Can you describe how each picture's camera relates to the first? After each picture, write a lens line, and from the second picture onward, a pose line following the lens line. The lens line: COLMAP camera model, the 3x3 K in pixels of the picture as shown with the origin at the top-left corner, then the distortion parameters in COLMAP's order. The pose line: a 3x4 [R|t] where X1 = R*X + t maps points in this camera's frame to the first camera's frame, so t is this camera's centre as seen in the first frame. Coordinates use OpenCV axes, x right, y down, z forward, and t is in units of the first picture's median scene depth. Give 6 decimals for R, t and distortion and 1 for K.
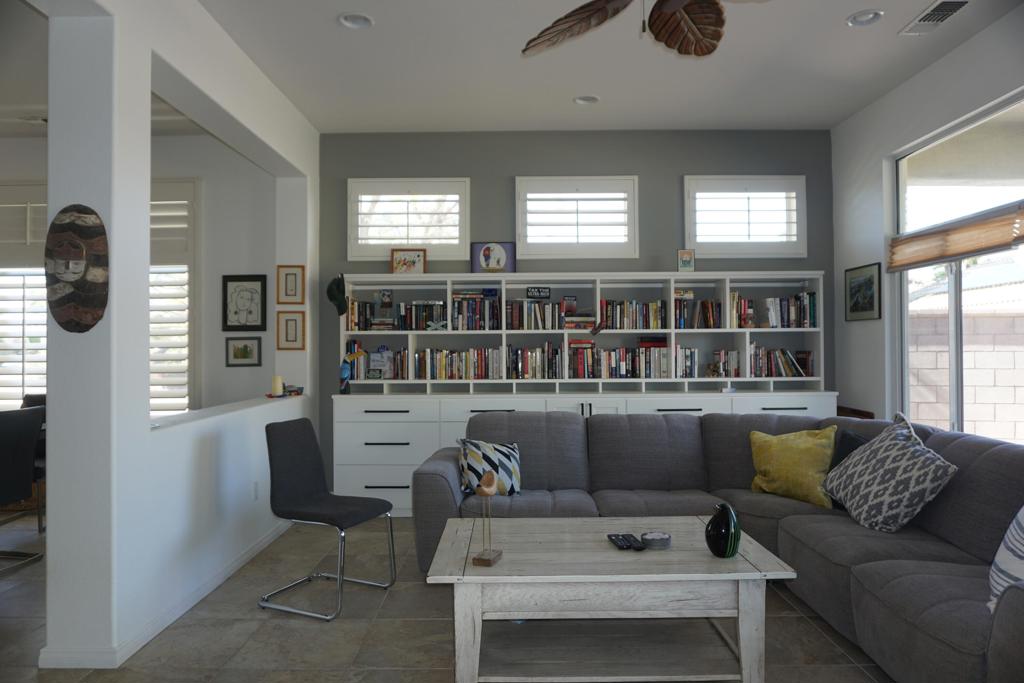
lens RADIAL K [[679.1, 0, 513.9], [0, 679.1, 335.1], [0, 0, 1]] dist [-0.048802, 0.030120]
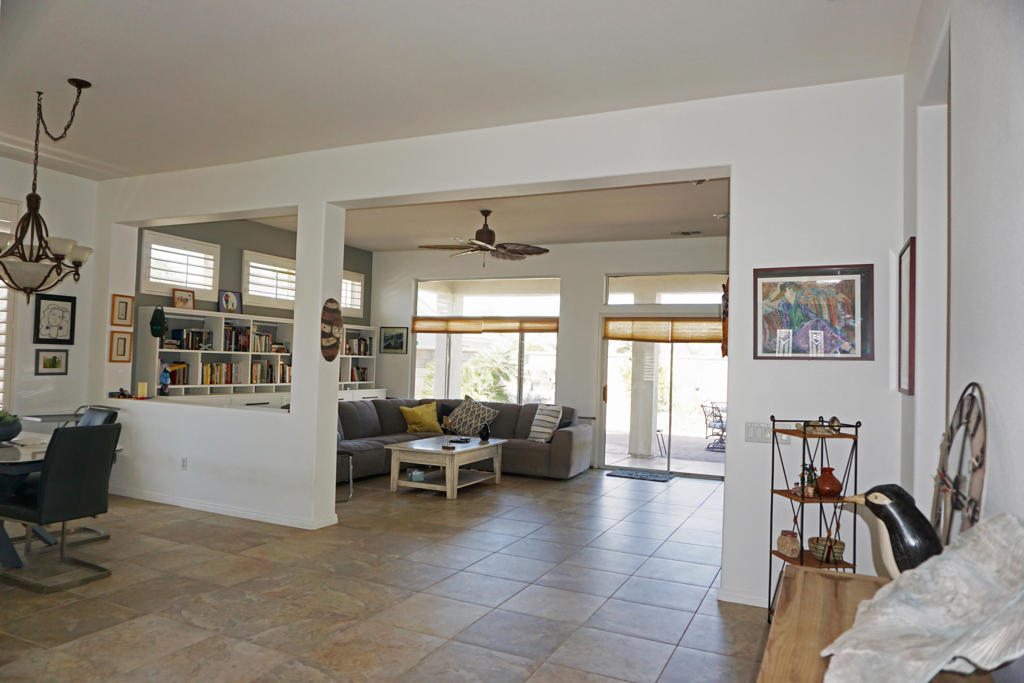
lens RADIAL K [[679.1, 0, 518.4], [0, 679.1, 341.9], [0, 0, 1]] dist [-0.048802, 0.030120]
pose [[0.414824, 0.046850, 0.908695, -1.108691], [-0.048422, 0.998395, -0.029370, -0.014654], [-0.908612, -0.031817, 0.416427, -0.187021]]
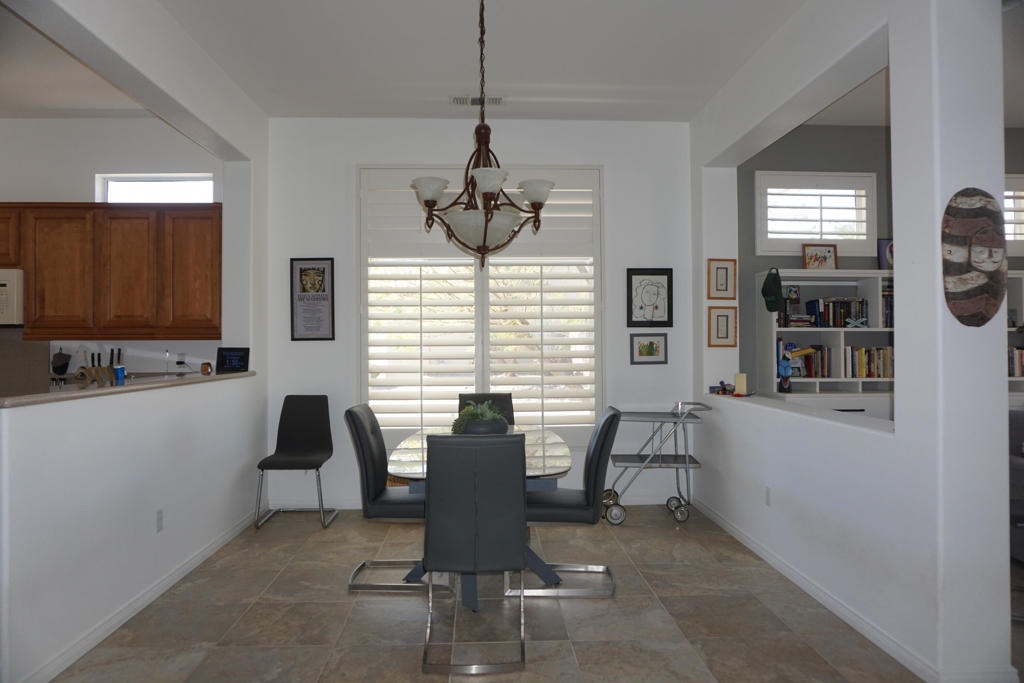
lens RADIAL K [[679.1, 0, 510.5], [0, 679.1, 344.2], [0, 0, 1]] dist [-0.048802, 0.030120]
pose [[0.999058, 0.005065, 0.043087, -0.642092], [-0.005714, 0.999872, 0.014962, 0.005010], [-0.043006, -0.015194, 0.998959, 0.049921]]
